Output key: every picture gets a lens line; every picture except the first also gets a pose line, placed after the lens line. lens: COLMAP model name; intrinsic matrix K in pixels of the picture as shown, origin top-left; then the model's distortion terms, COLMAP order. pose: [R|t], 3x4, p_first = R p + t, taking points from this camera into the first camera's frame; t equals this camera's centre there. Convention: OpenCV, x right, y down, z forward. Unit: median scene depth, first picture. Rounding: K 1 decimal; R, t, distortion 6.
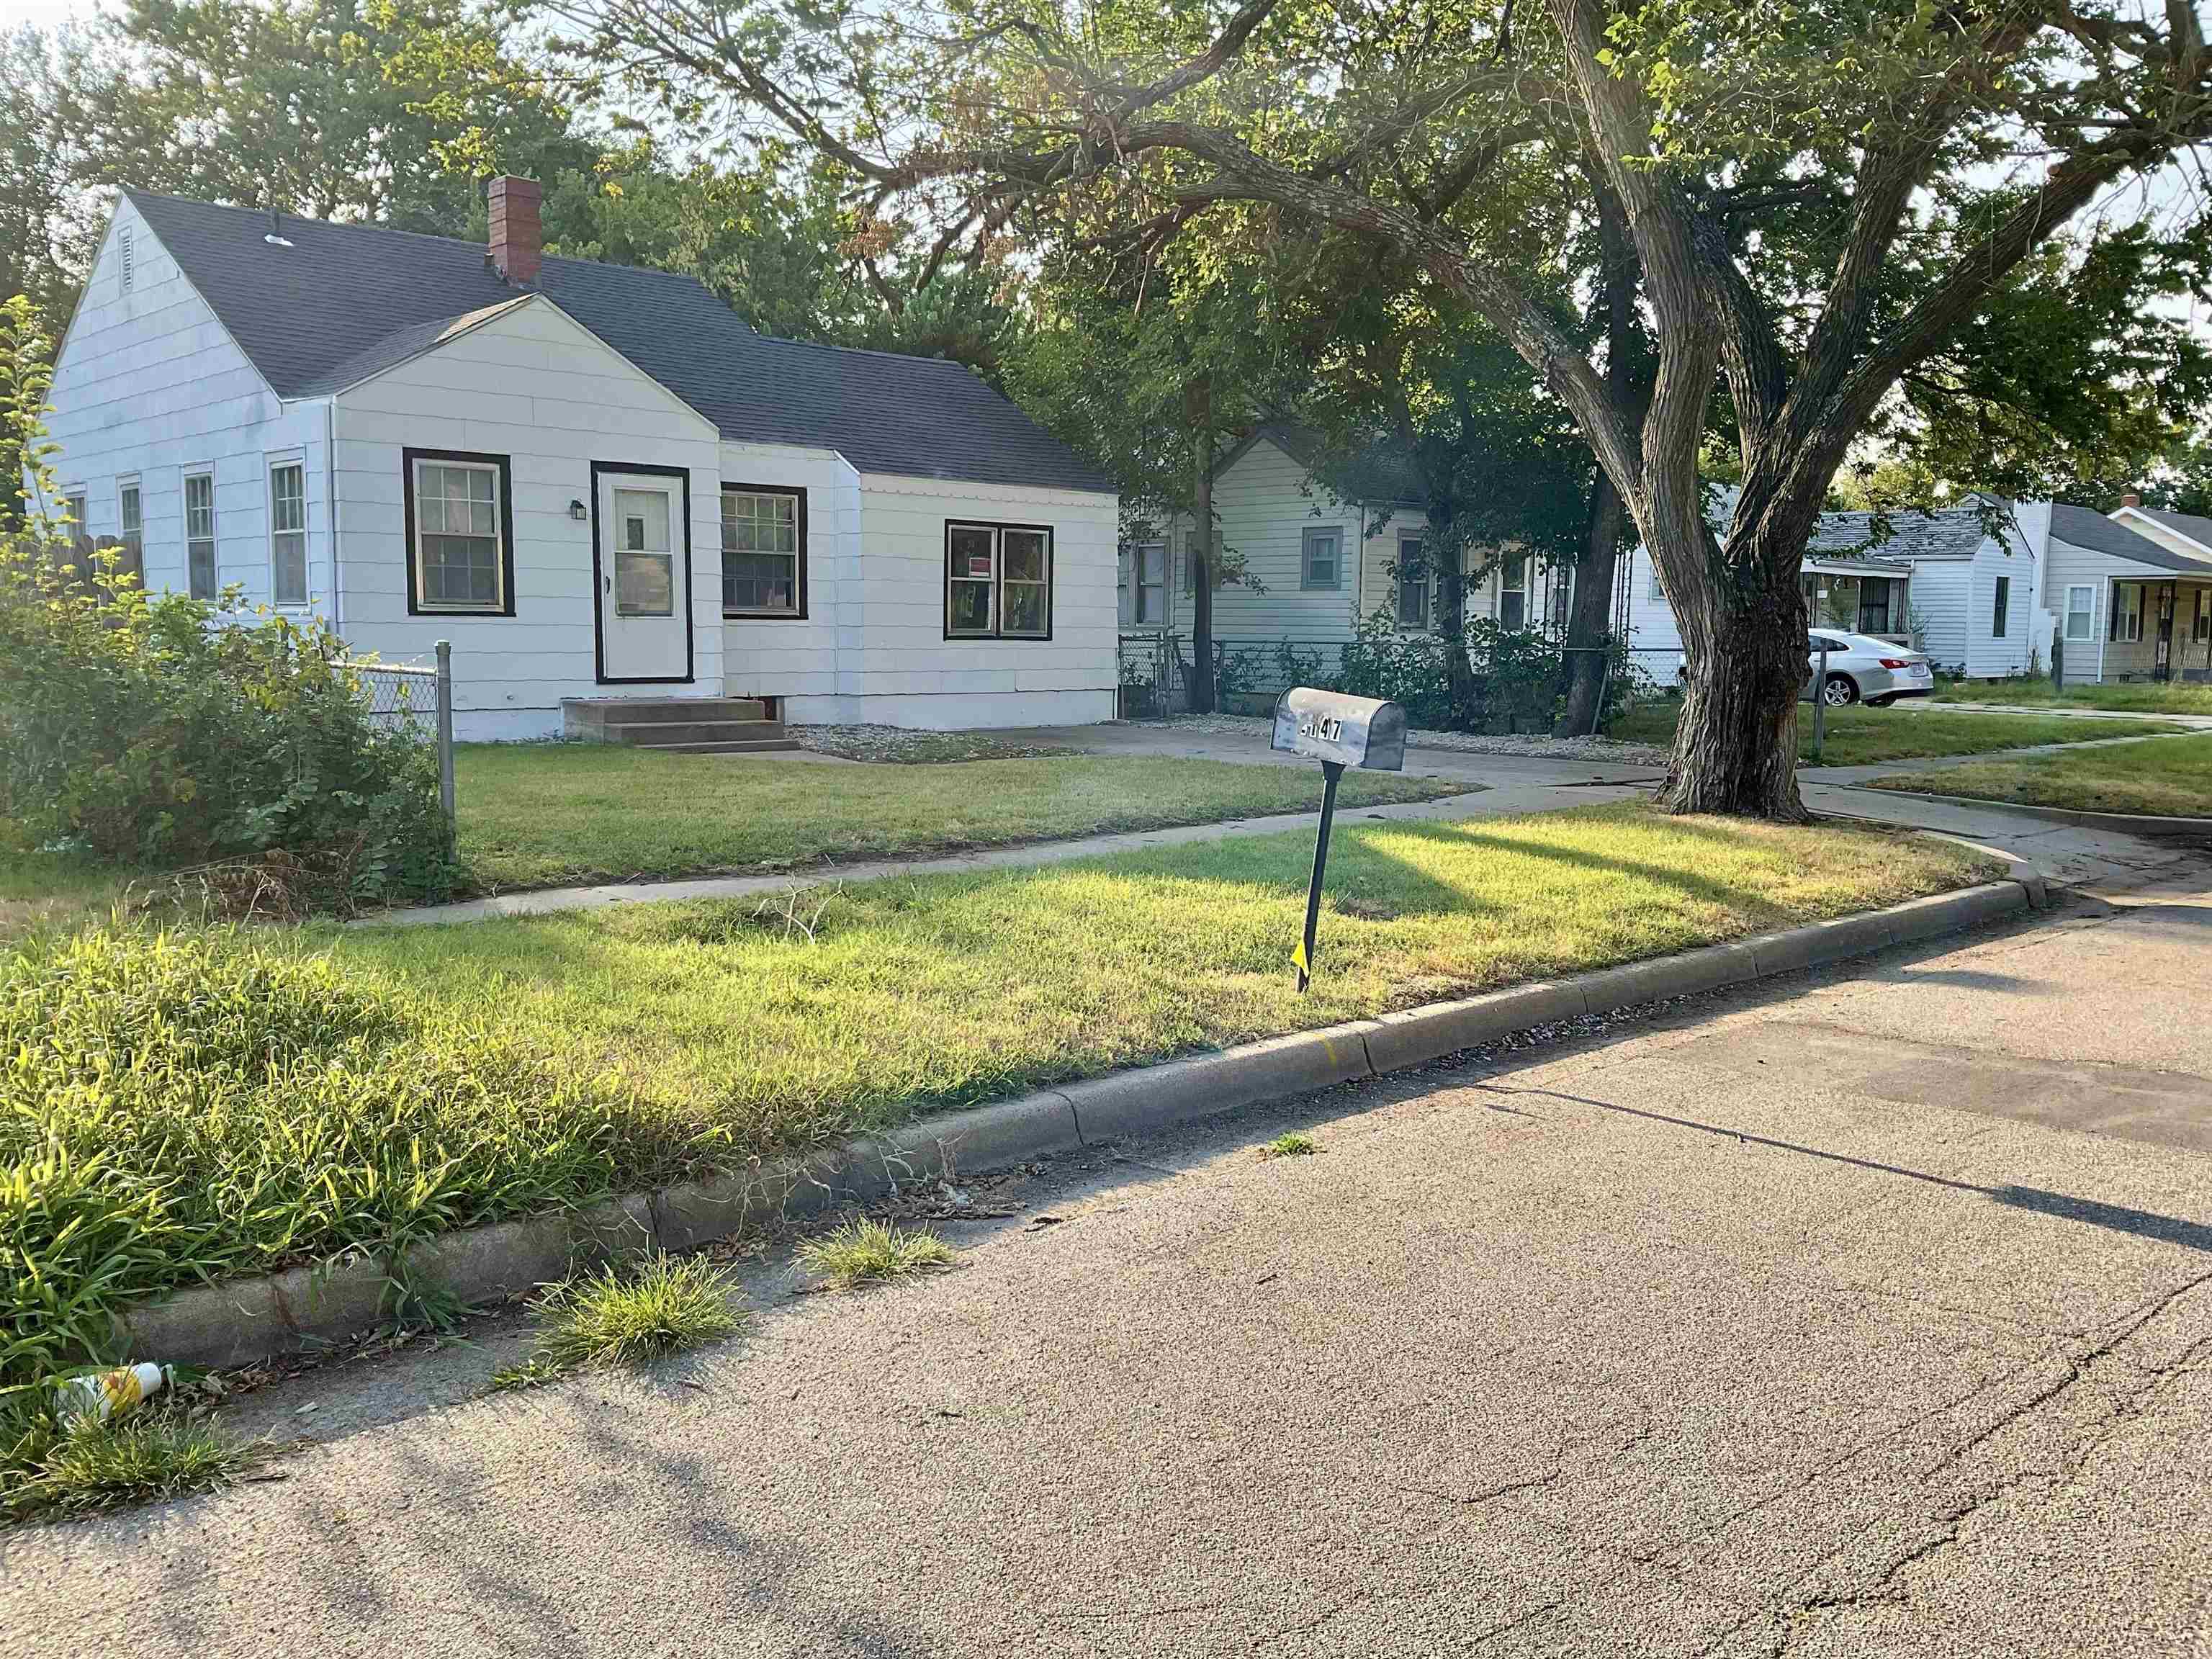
lens RADIAL K [[1822.0, 0, 1106.0], [0, 1822.0, 829.5], [0, 0, 1]] dist [0.104257, -0.192693]
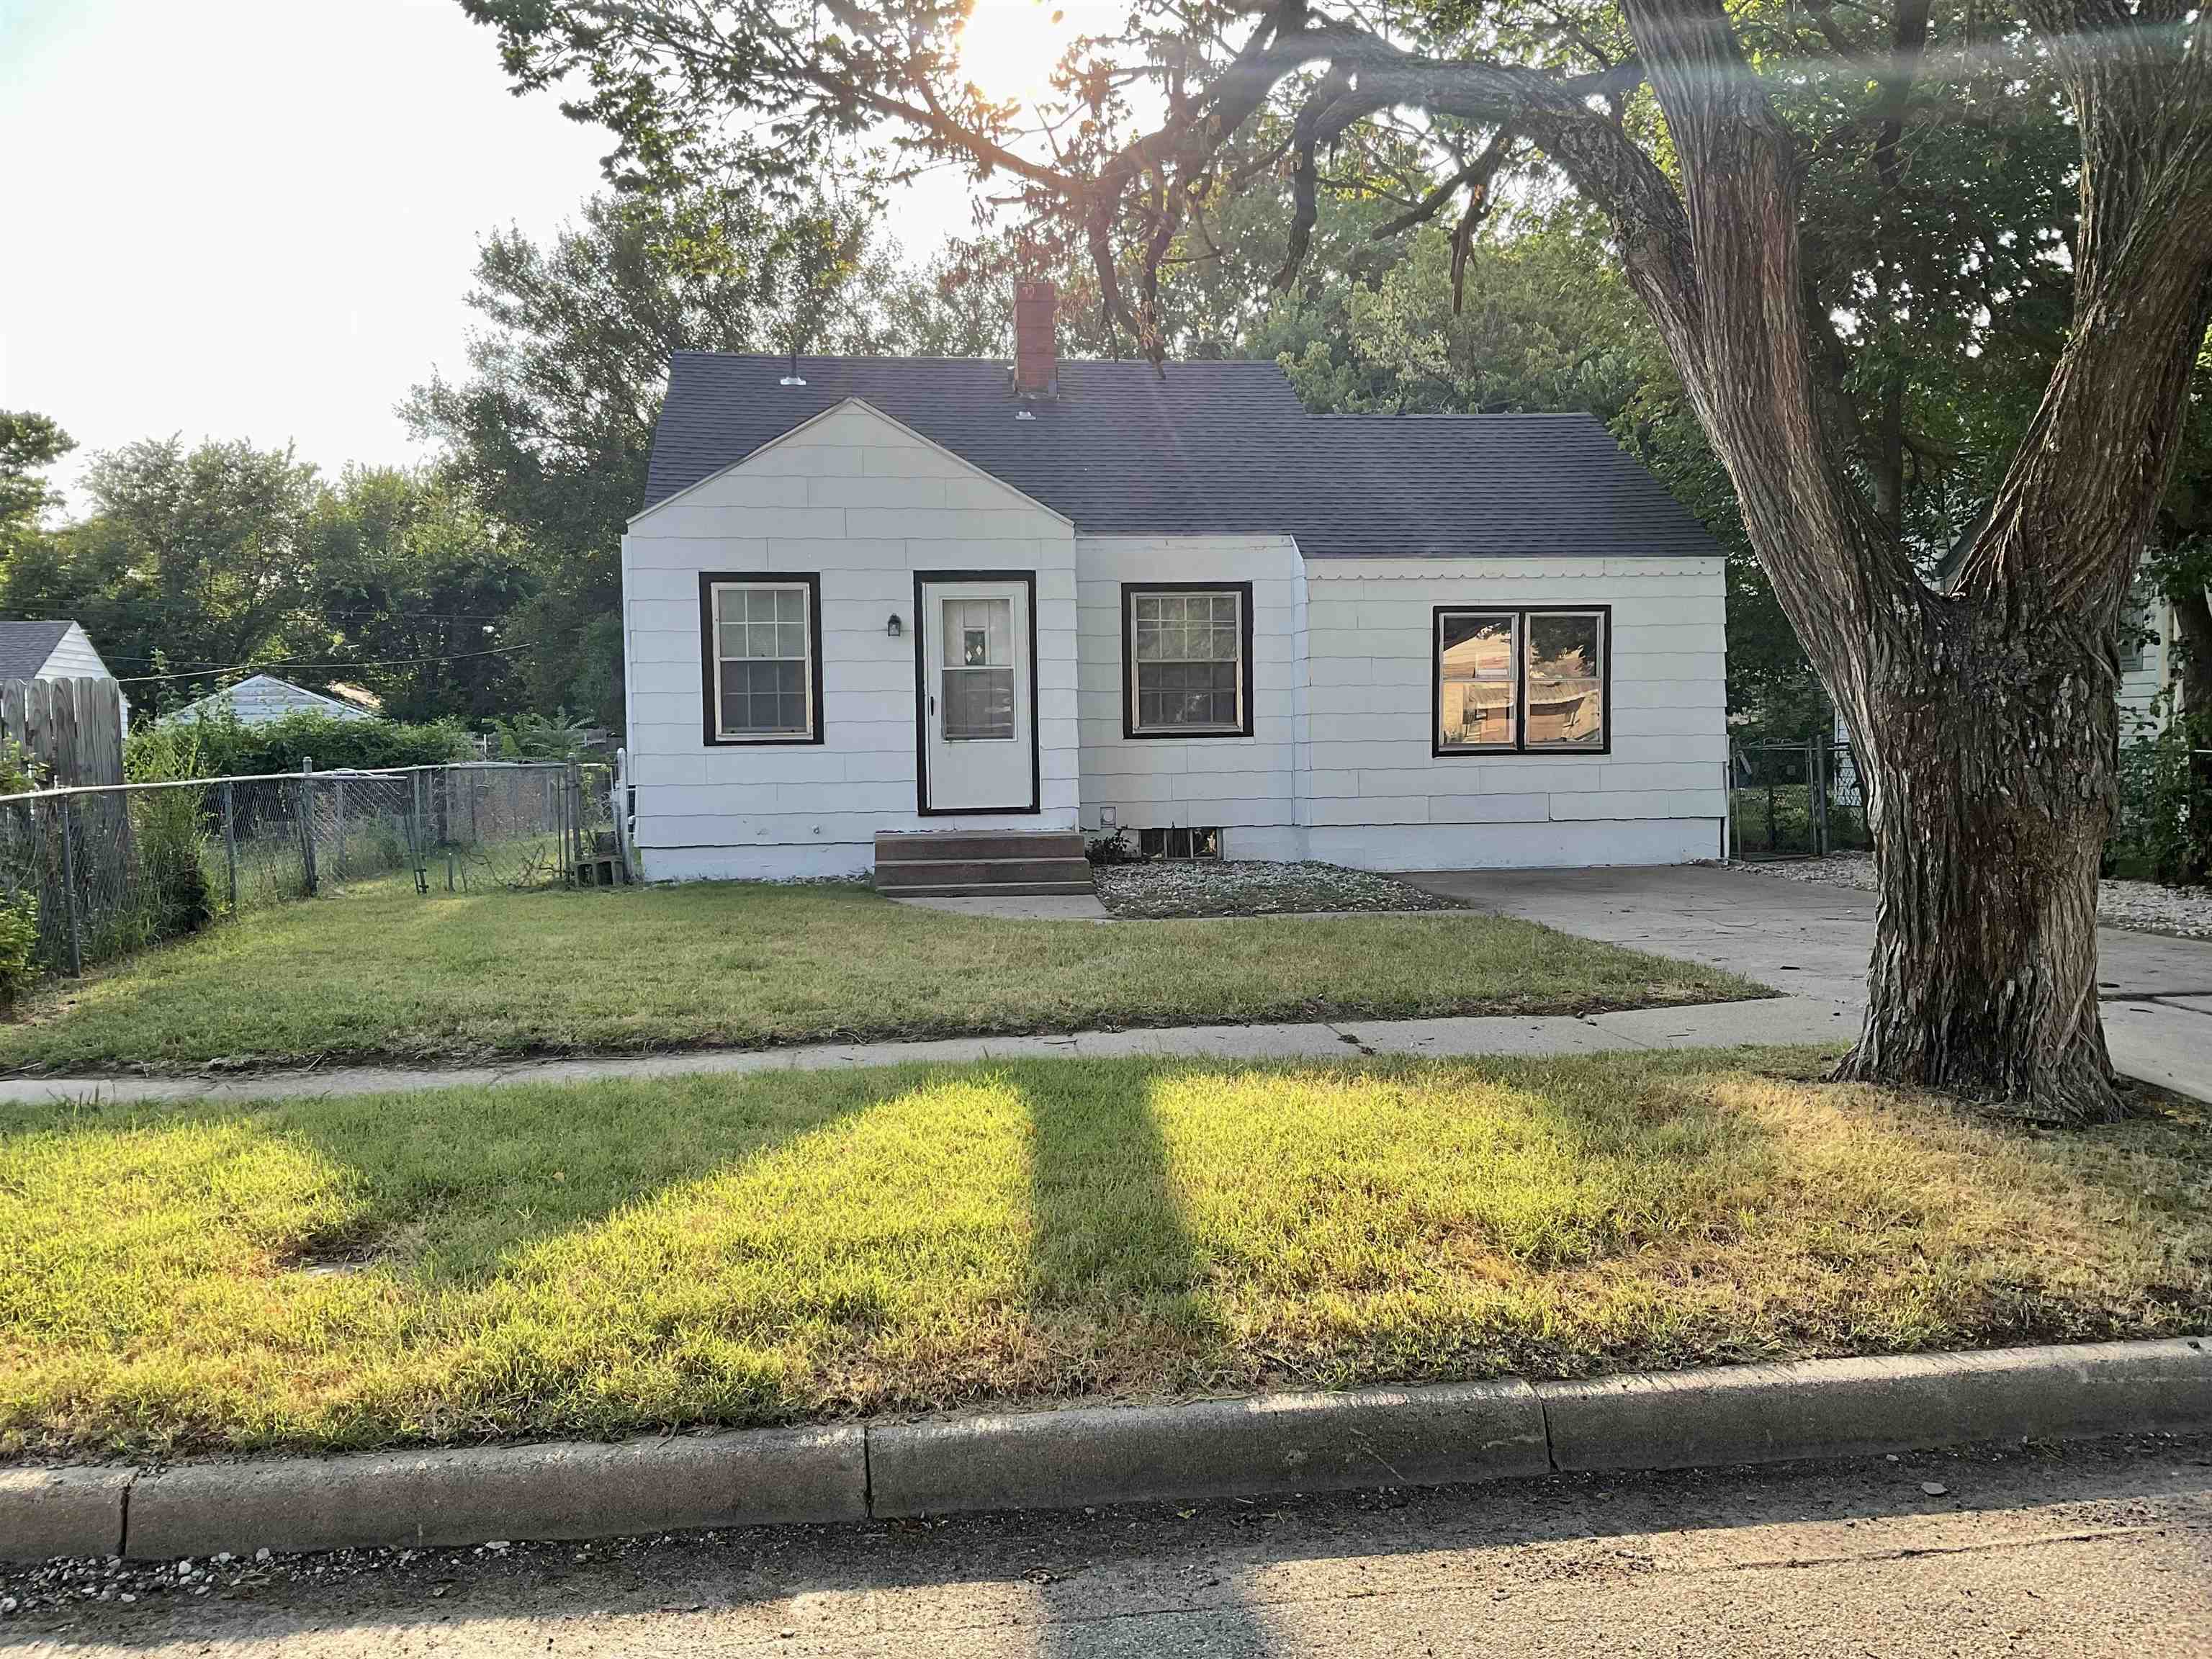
lens RADIAL K [[1822.0, 0, 1106.0], [0, 1822.0, 829.5], [0, 0, 1]] dist [0.104257, -0.192693]
pose [[0.813945, 0.003030, -0.580934, 0.316998], [-0.039685, 0.997940, -0.050398, -0.031150], [0.579585, 0.064075, 0.812389, 0.326466]]
